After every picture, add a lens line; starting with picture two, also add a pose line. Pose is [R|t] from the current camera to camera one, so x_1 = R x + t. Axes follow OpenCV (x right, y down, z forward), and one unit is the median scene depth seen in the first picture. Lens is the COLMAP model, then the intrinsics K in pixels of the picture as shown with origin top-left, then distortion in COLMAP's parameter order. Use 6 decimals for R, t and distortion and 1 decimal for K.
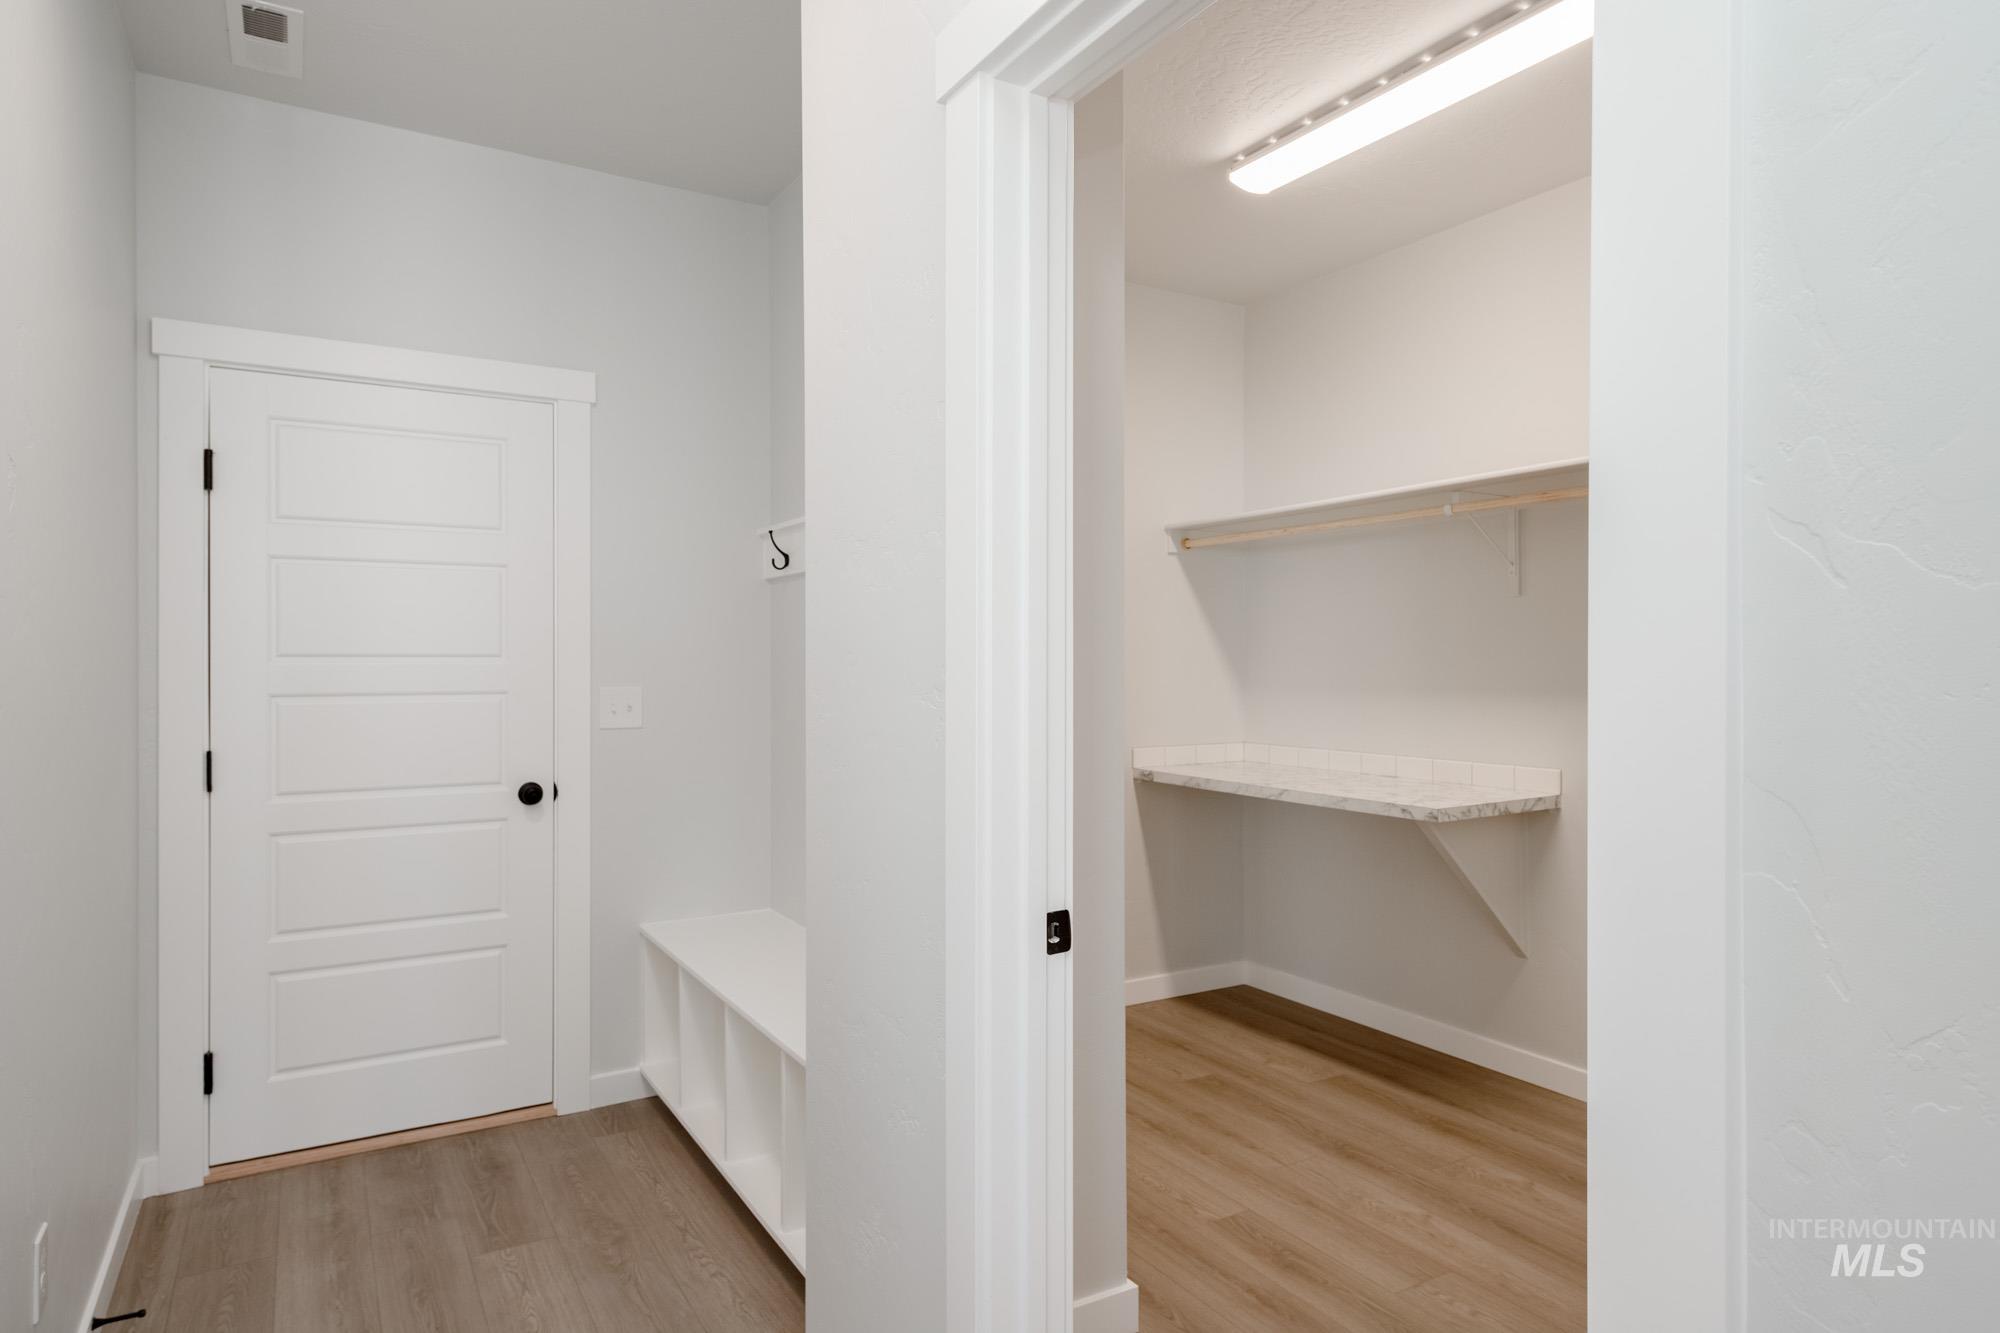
lens RADIAL K [[963.3, 0, 1002.8], [0, 963.3, 670.2], [0, 0, 1]] dist [0.012532, -0.000334]
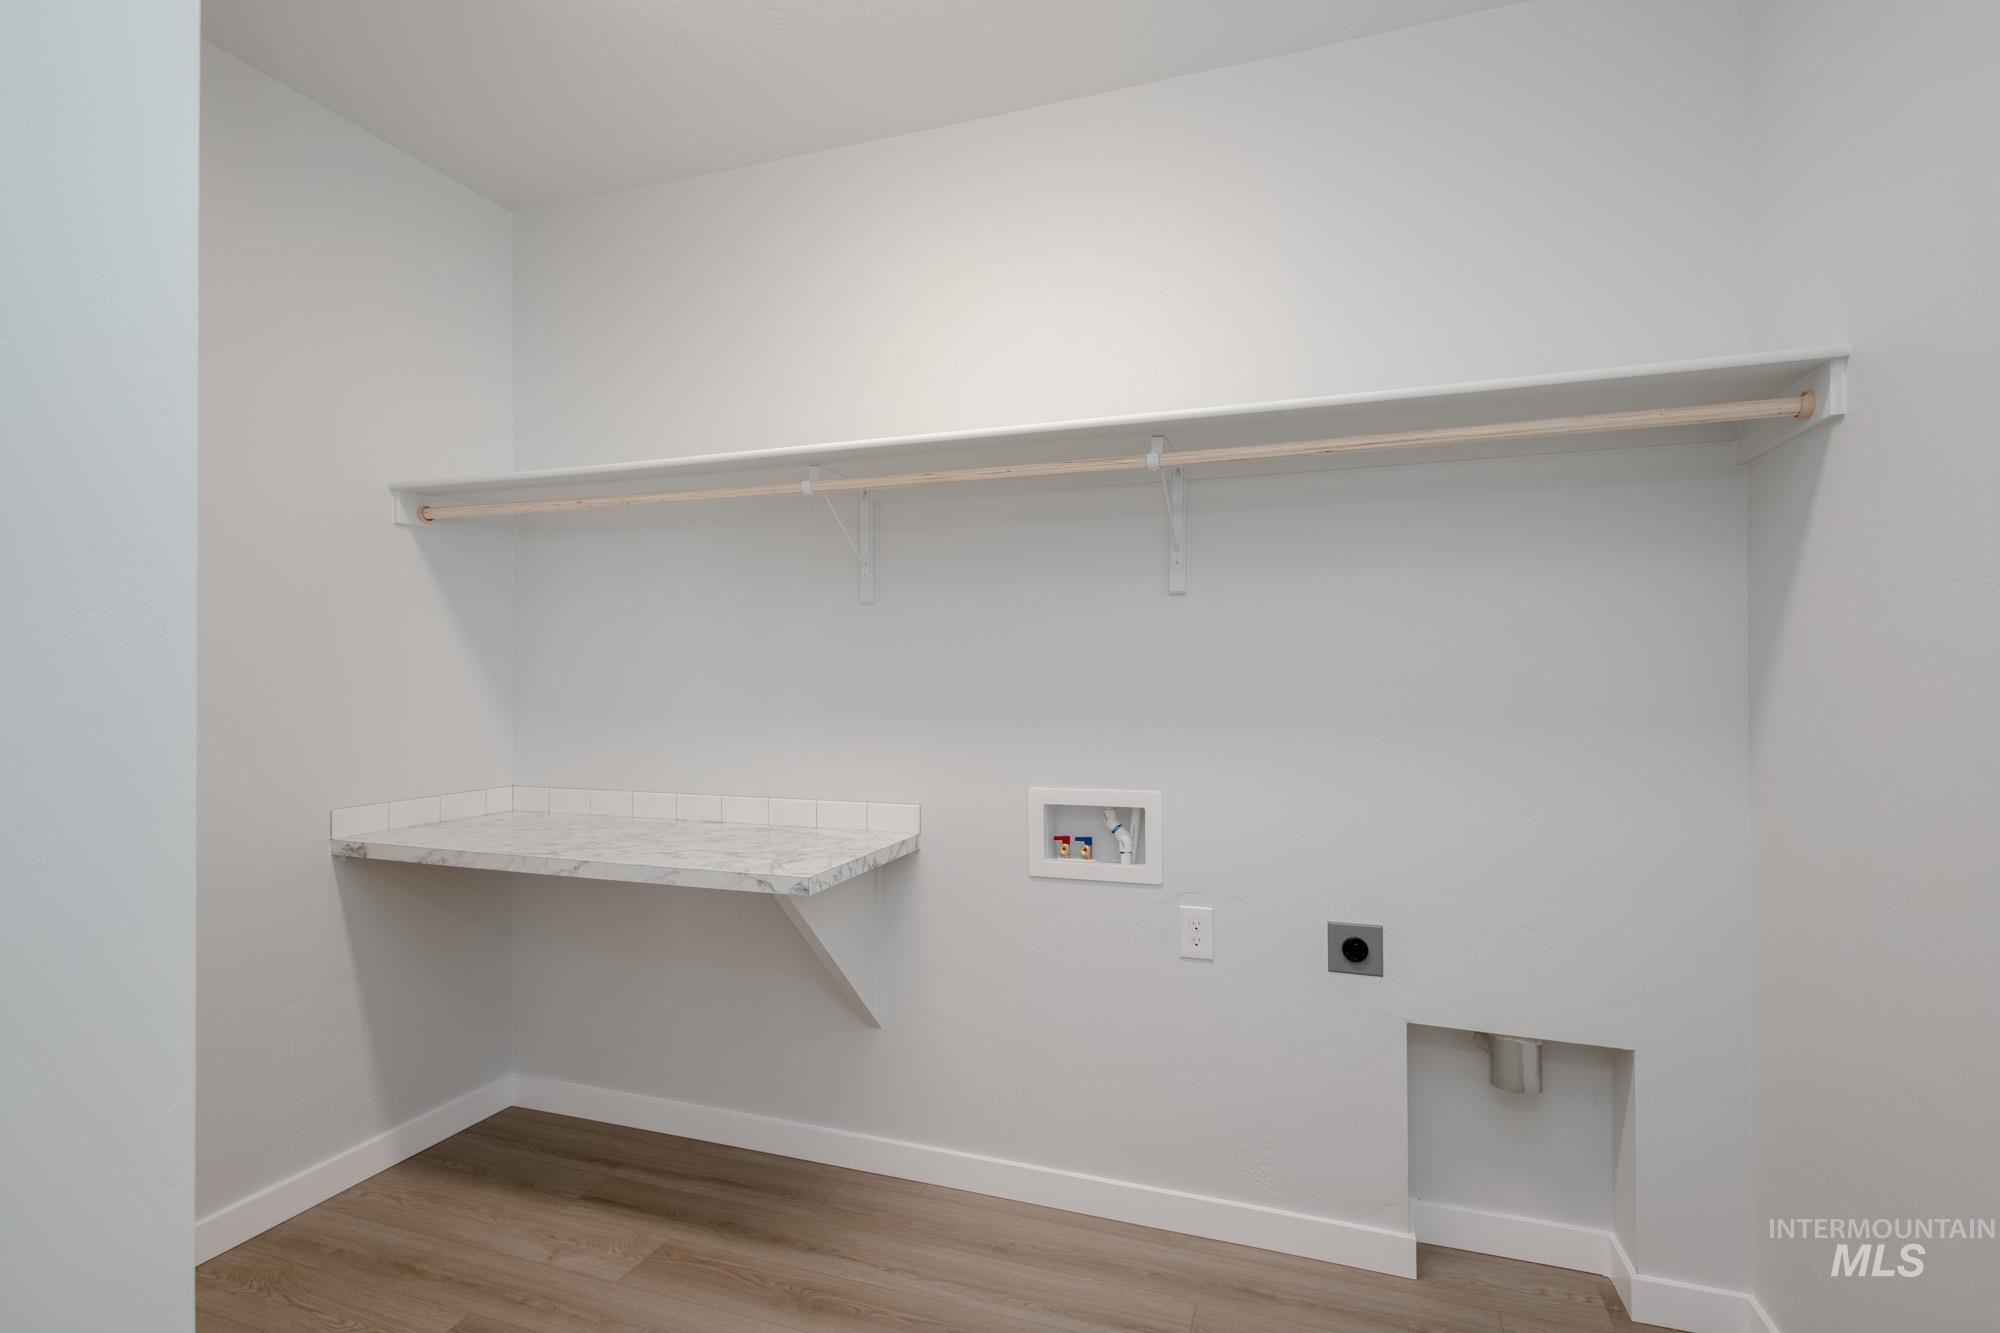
lens RADIAL K [[963.3, 0, 1002.8], [0, 963.3, 670.2], [0, 0, 1]] dist [0.012532, -0.000334]
pose [[0.749637, 0.005924, 0.661823, 0.052463], [0.005330, 0.999873, -0.014988, -0.003281], [-0.661828, 0.014763, 0.749511, 0.257783]]
